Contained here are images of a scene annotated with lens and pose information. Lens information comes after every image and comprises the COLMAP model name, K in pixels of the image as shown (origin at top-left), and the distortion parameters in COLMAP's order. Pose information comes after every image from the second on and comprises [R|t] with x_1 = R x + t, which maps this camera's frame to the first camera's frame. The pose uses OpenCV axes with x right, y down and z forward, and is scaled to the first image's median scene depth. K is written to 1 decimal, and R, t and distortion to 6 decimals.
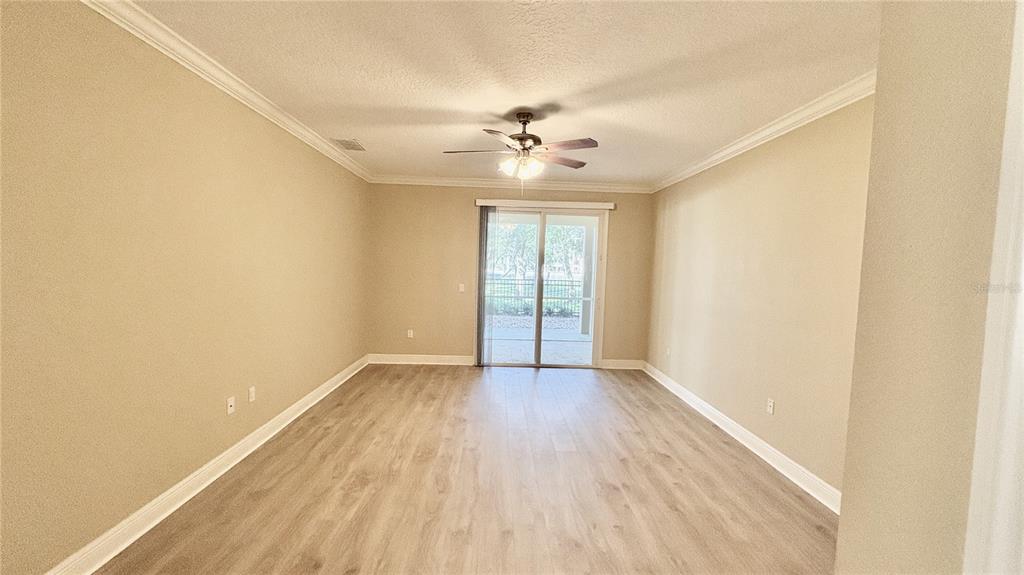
lens RADIAL K [[413.9, 0, 511.0], [0, 413.9, 288.1], [0, 0, 1]] dist [0.001791, 0.000205]
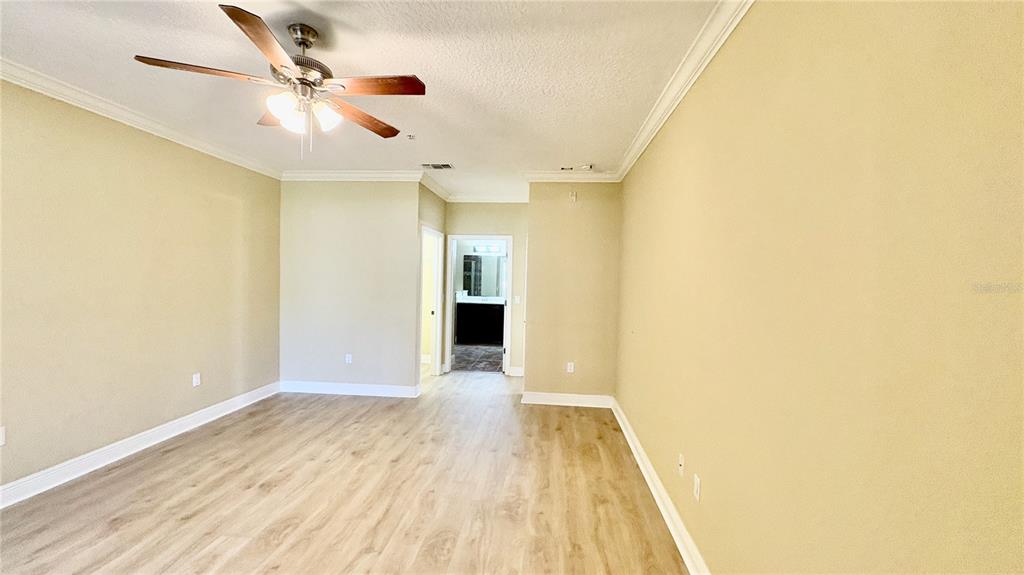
lens RADIAL K [[413.9, 0, 512.4], [0, 413.9, 290.3], [0, 0, 1]] dist [0.001791, 0.000205]
pose [[-0.991141, -0.060980, 0.117983, -0.433764], [-0.049517, 0.993977, 0.097765, -0.118156], [-0.123234, 0.091056, -0.988191, 1.839896]]
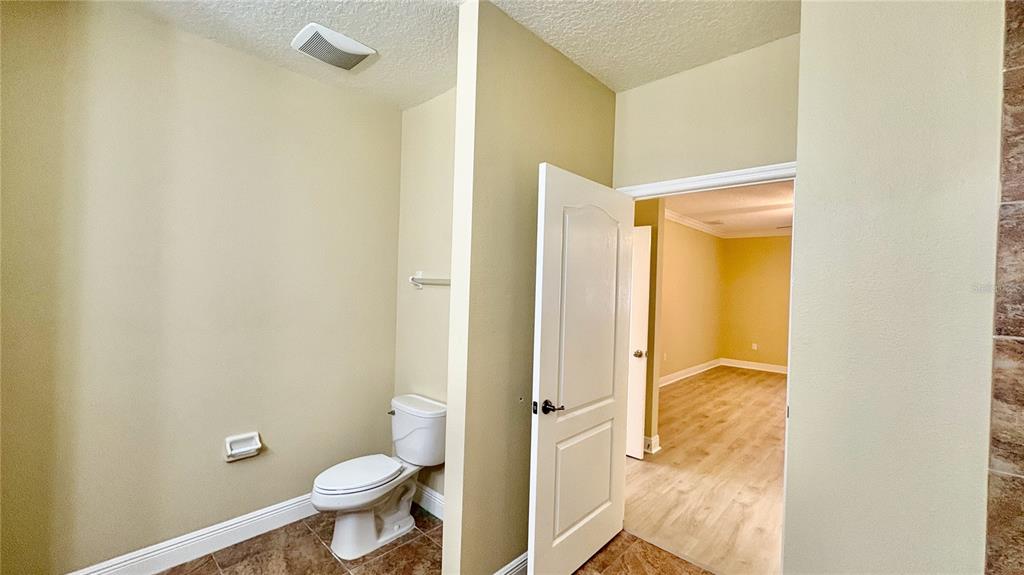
lens RADIAL K [[413.9, 0, 510.8], [0, 413.9, 288.3], [0, 0, 1]] dist [0.001791, 0.000205]
pose [[0.711784, -0.014599, -0.702246, 0.298689], [-0.043418, 0.996958, -0.064733, 0.089272], [0.701055, 0.076566, 0.708985, -1.103265]]
